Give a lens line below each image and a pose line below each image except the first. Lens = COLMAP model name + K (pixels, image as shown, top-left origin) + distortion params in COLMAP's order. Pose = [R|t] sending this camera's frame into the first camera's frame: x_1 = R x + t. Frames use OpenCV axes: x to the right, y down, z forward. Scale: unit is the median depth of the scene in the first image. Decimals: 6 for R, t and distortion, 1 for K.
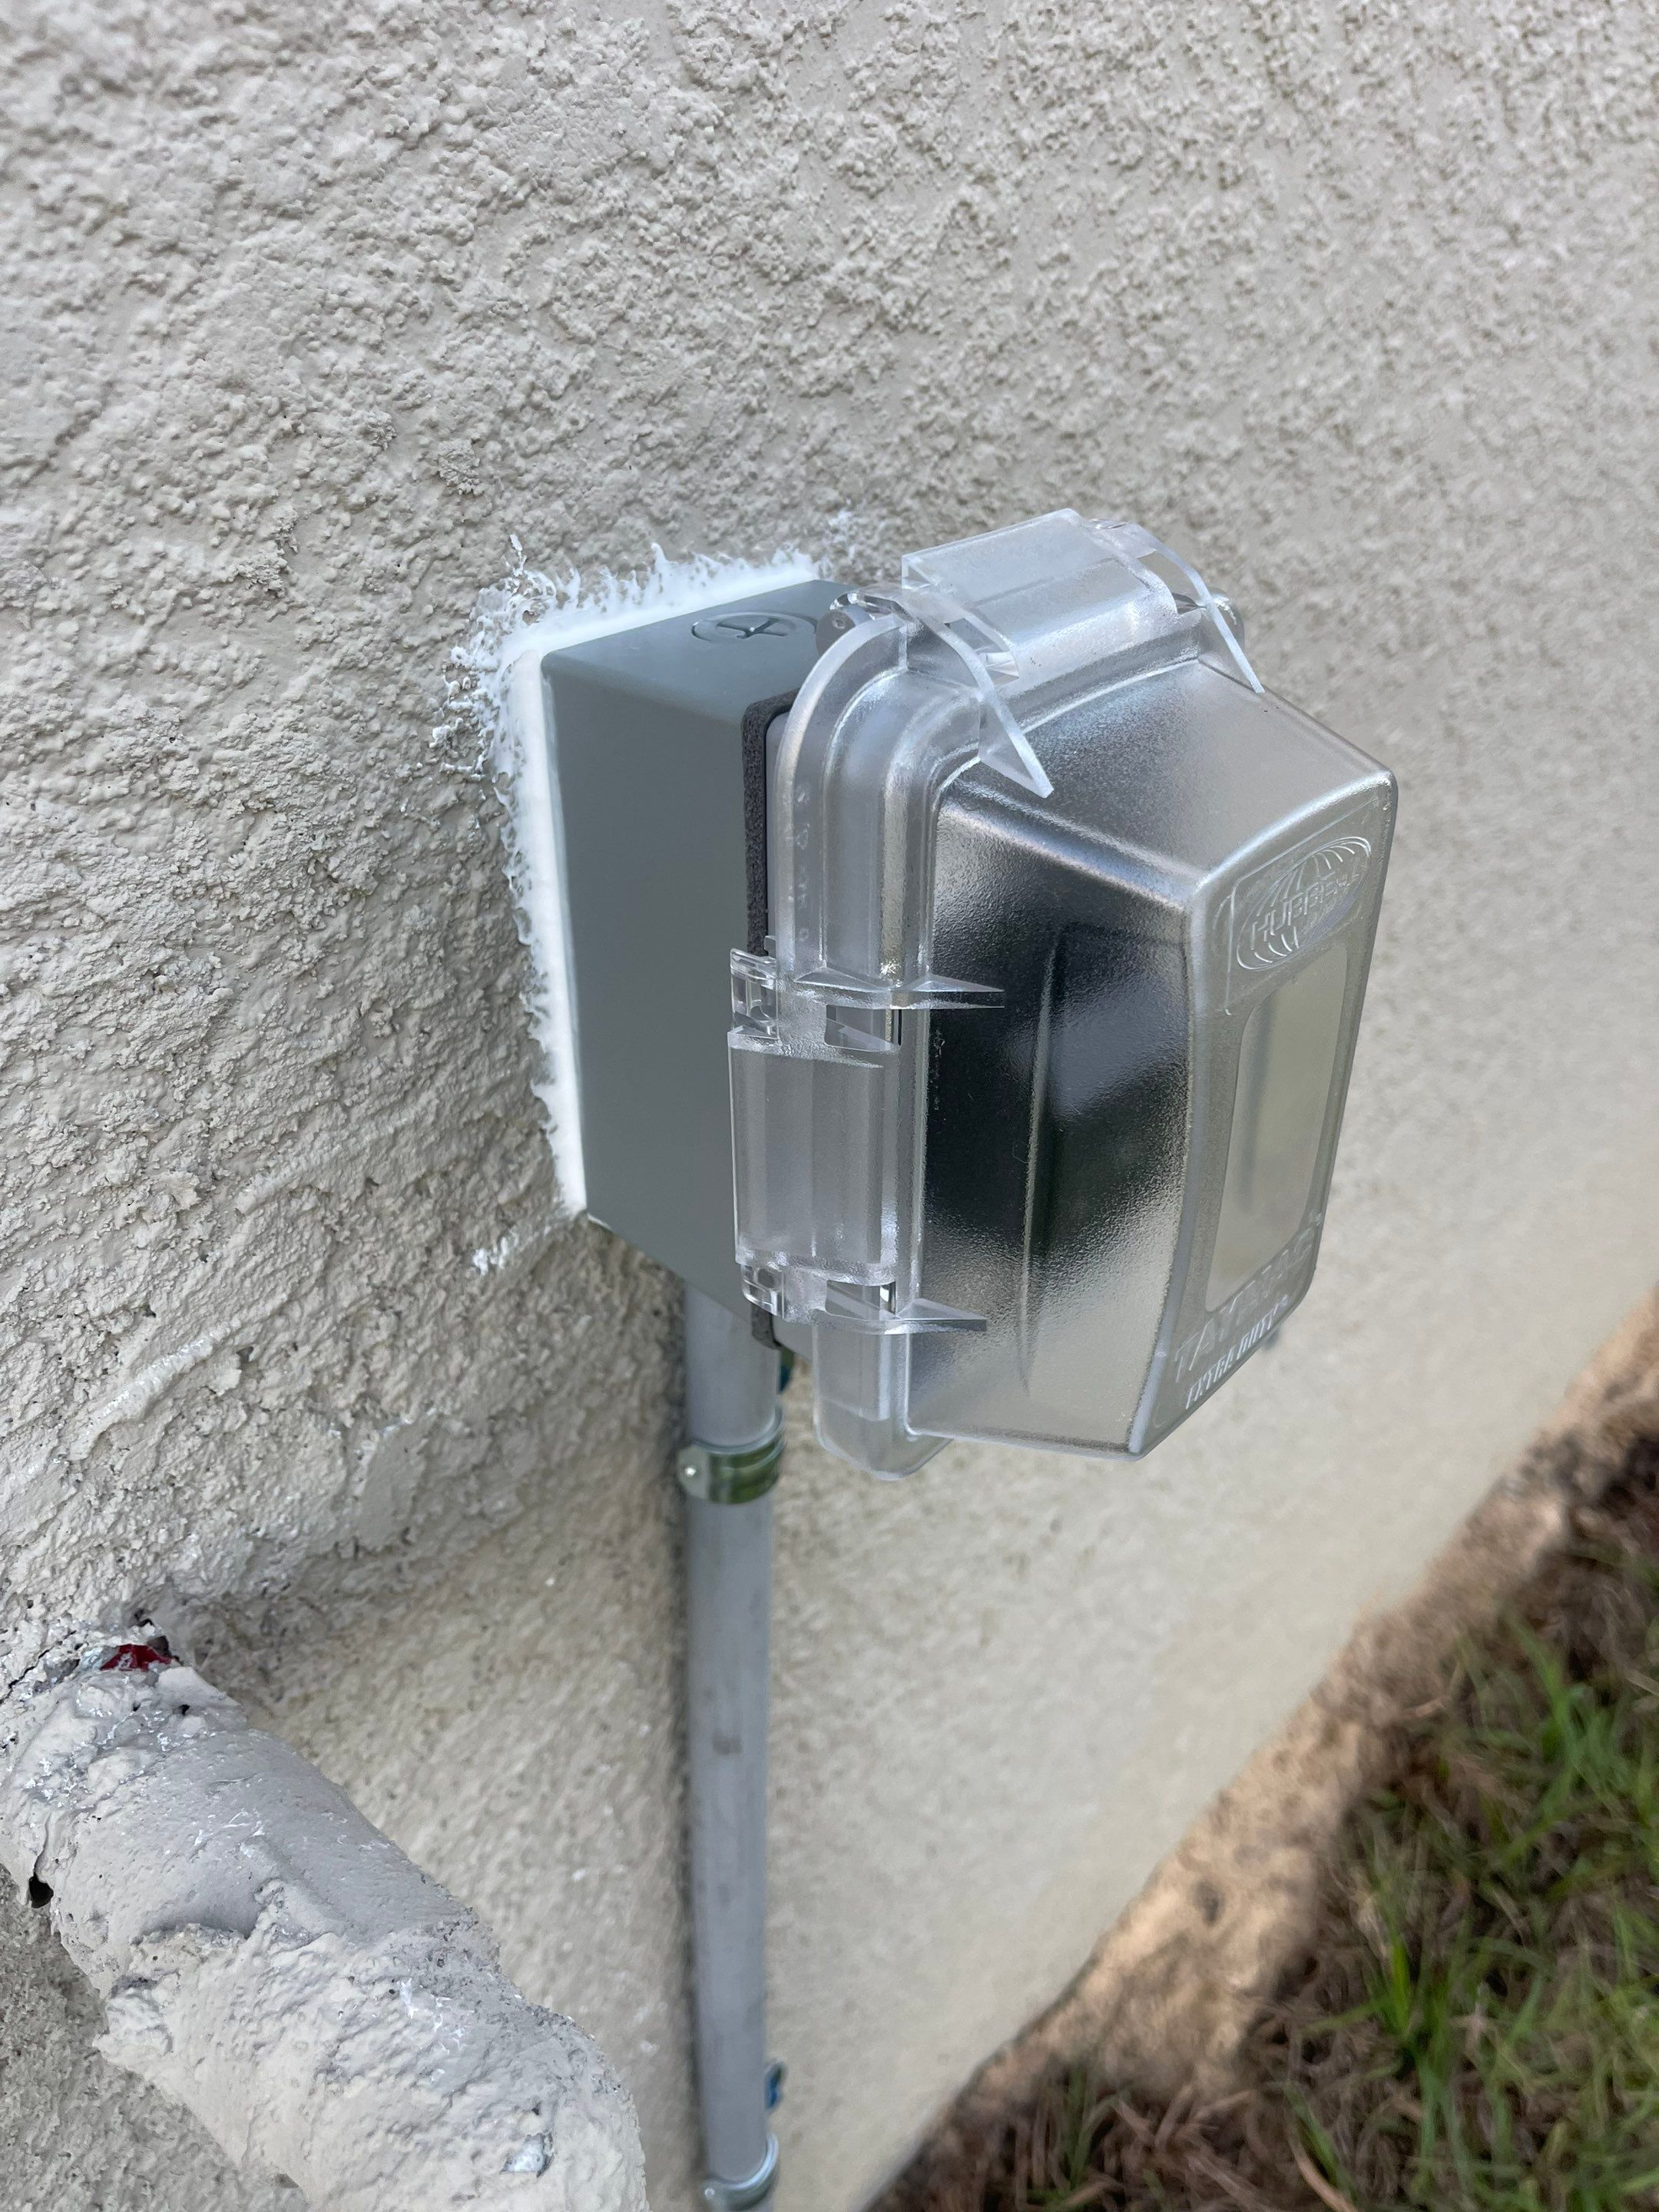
lens RADIAL K [[1638.0, 0, 799.2], [0, 1638.0, 1127.7], [0, 0, 1]] dist [0.068027, -0.117059]
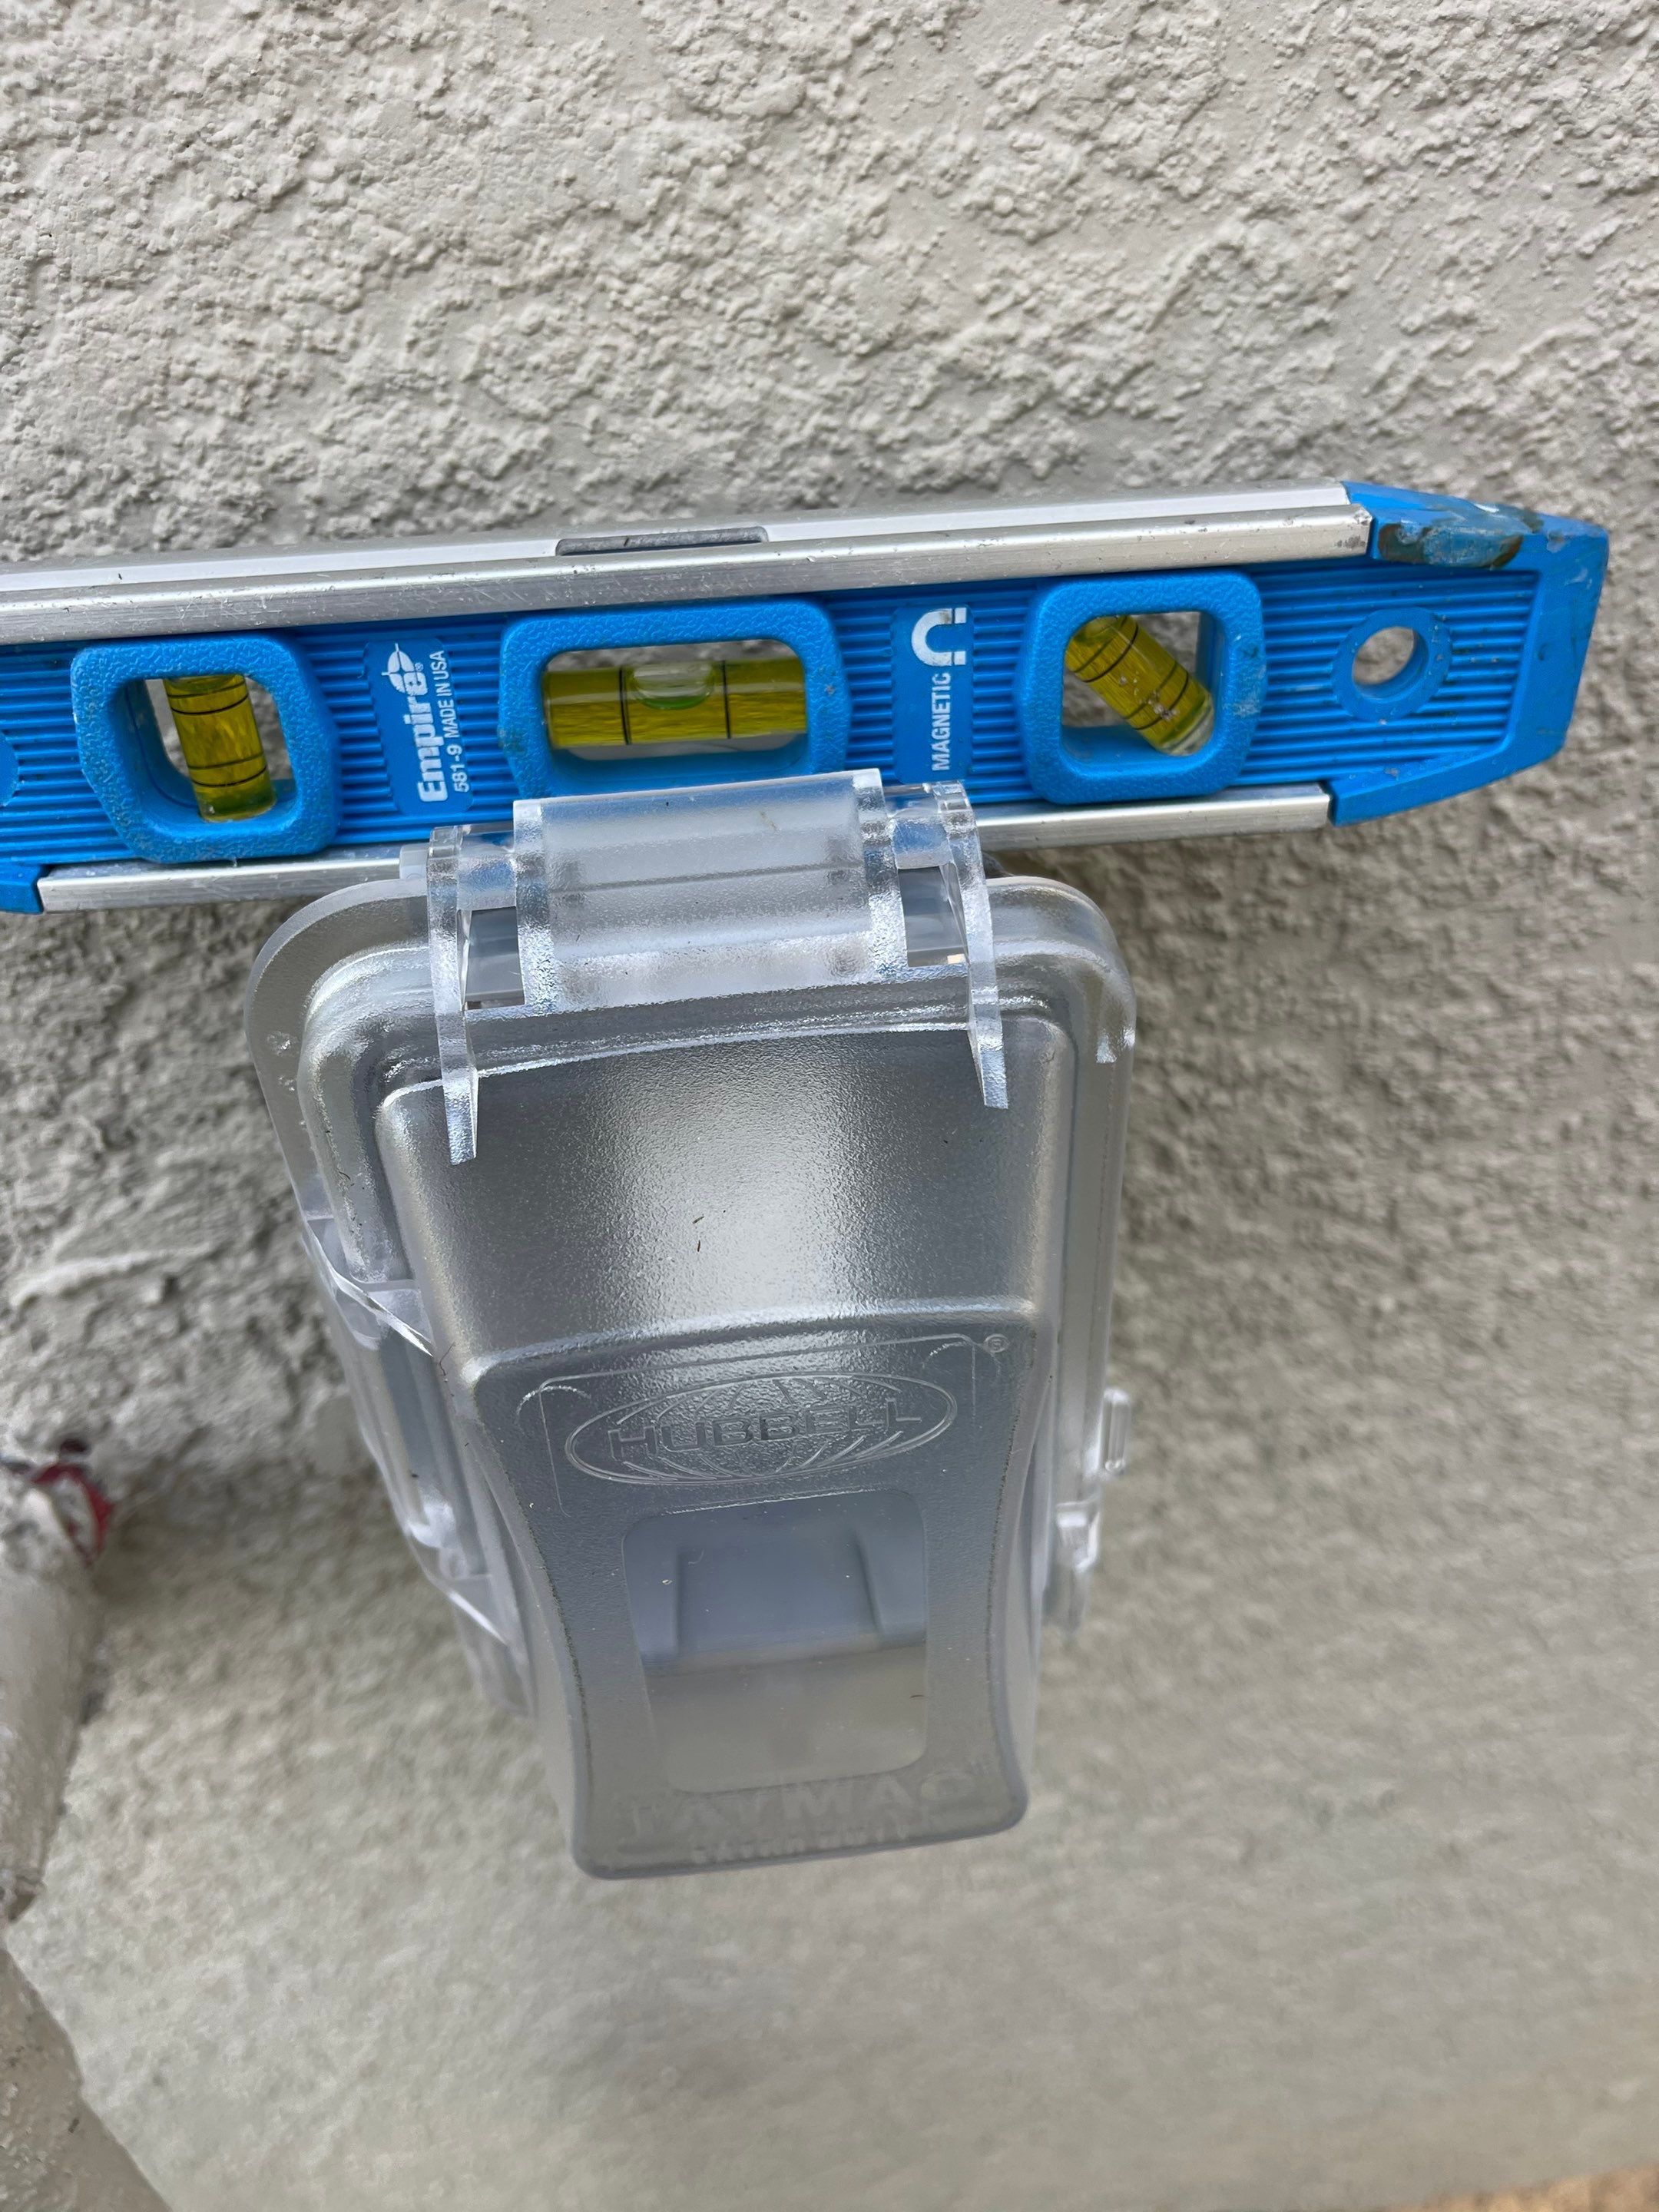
lens RADIAL K [[1638.0, 0, 799.2], [0, 1638.0, 1127.7], [0, 0, 1]] dist [0.068027, -0.117059]
pose [[0.746769, 0.390738, -0.538201, 0.587225], [-0.317534, 0.920502, 0.227704, -0.377361], [0.584387, 0.000855, 0.811474, 0.383320]]
